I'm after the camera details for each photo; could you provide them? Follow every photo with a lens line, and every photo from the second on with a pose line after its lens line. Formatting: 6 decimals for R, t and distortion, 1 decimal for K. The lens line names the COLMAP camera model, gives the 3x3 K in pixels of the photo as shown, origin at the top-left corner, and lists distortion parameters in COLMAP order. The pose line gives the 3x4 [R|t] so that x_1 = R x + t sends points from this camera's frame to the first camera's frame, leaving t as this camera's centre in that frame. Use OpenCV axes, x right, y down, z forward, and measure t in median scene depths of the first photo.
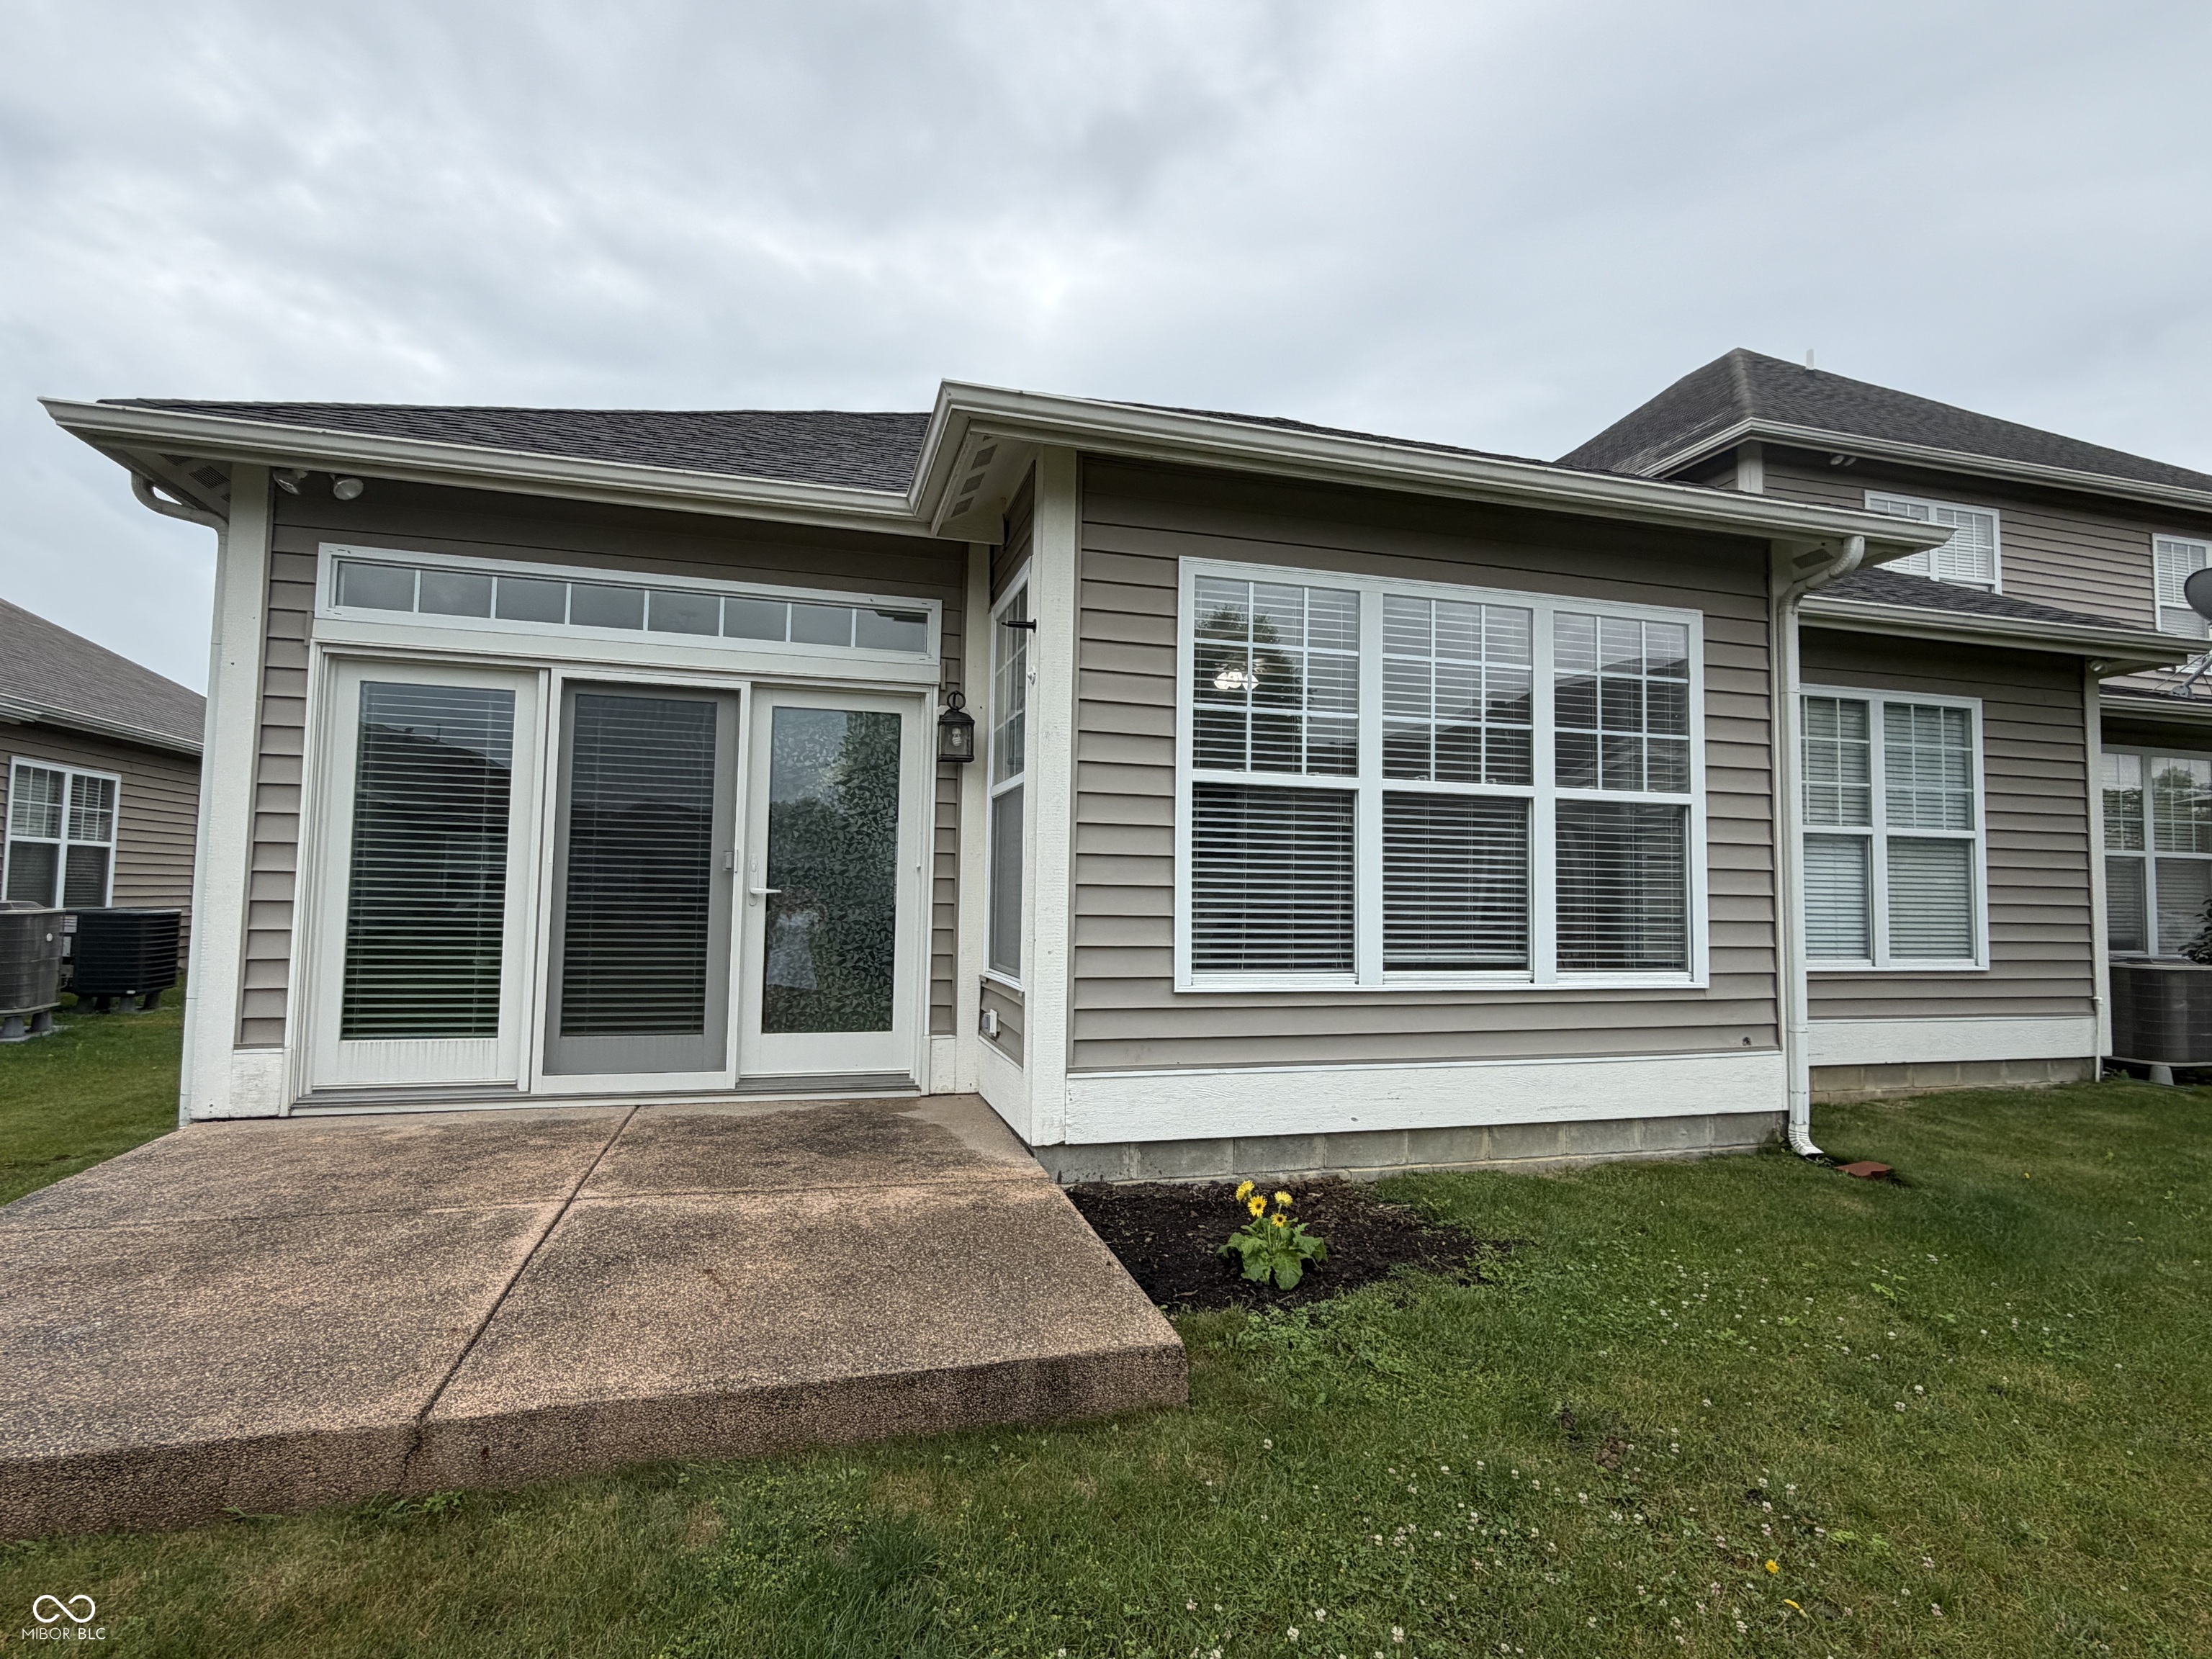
lens RADIAL K [[1120.1, 0, 1106.0], [0, 1120.1, 829.5], [0, 0, 1]] dist [0.000259, -0.000579]
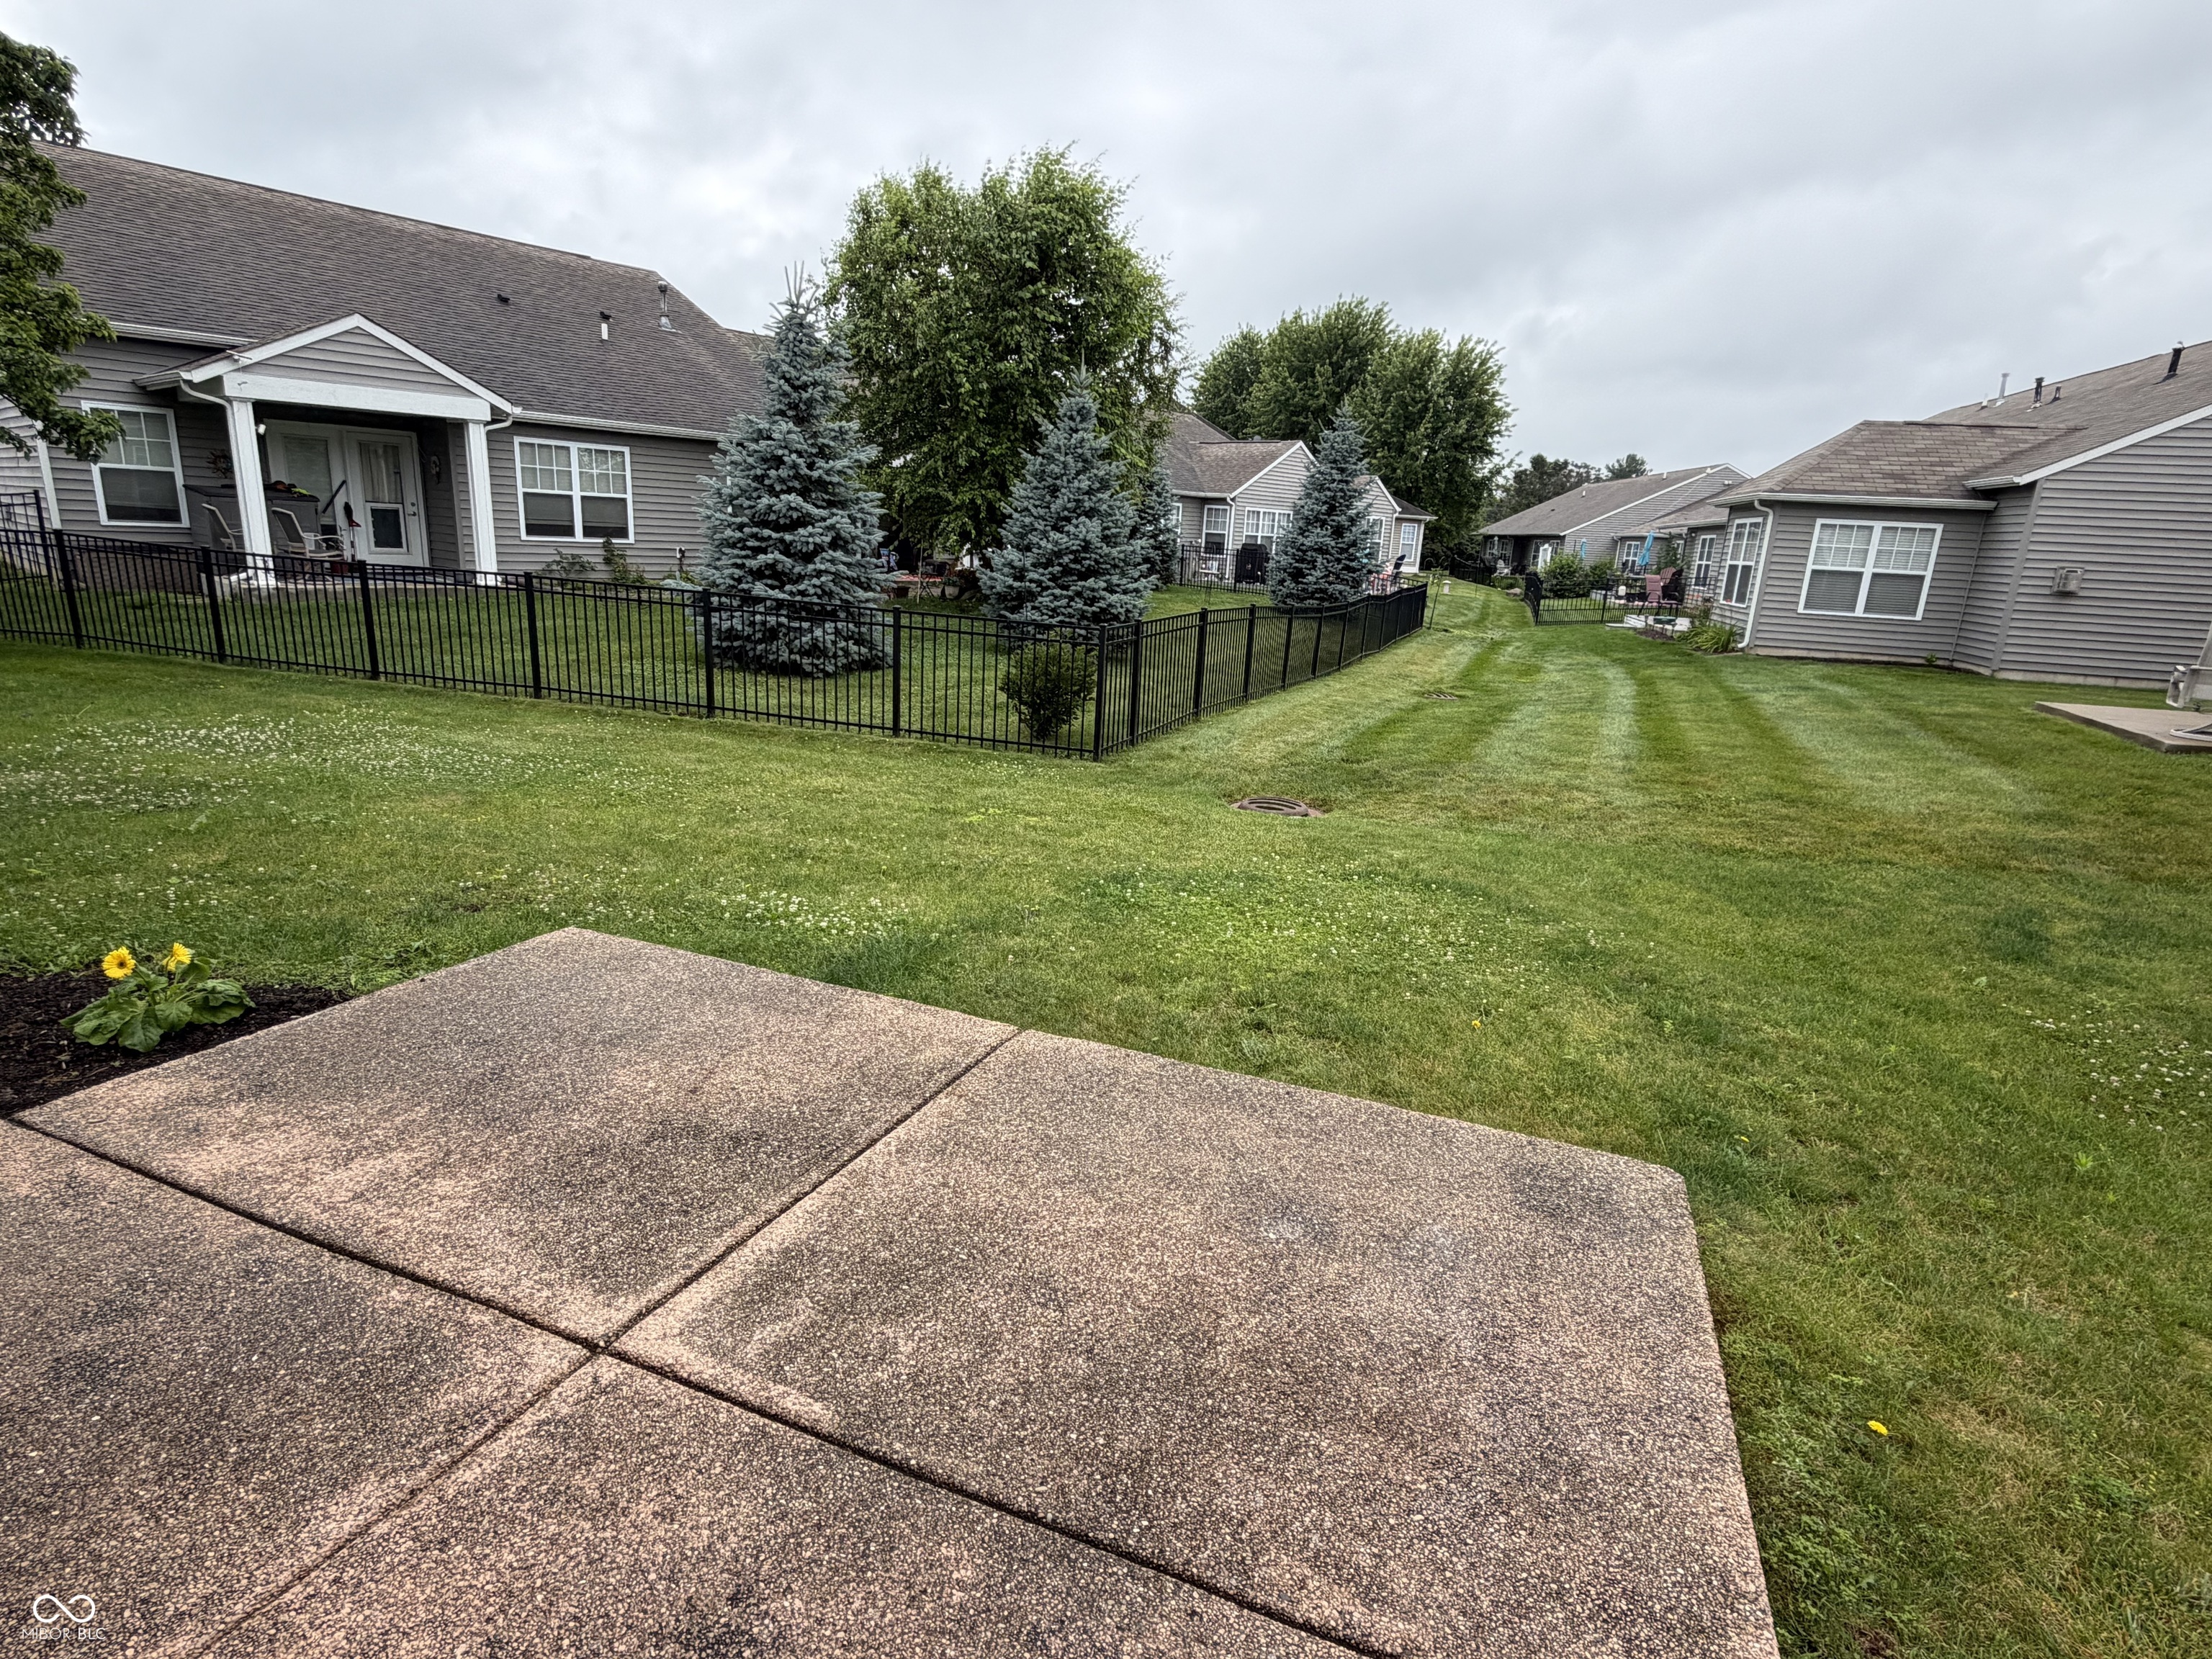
lens RADIAL K [[1120.1, 0, 1106.0], [0, 1120.1, 829.5], [0, 0, 1]] dist [0.000259, -0.000579]
pose [[-0.781686, -0.225385, 0.581523, -1.028446], [-0.095912, 0.964768, 0.244997, -0.028551], [-0.616253, 0.135736, -0.775763, 1.415737]]
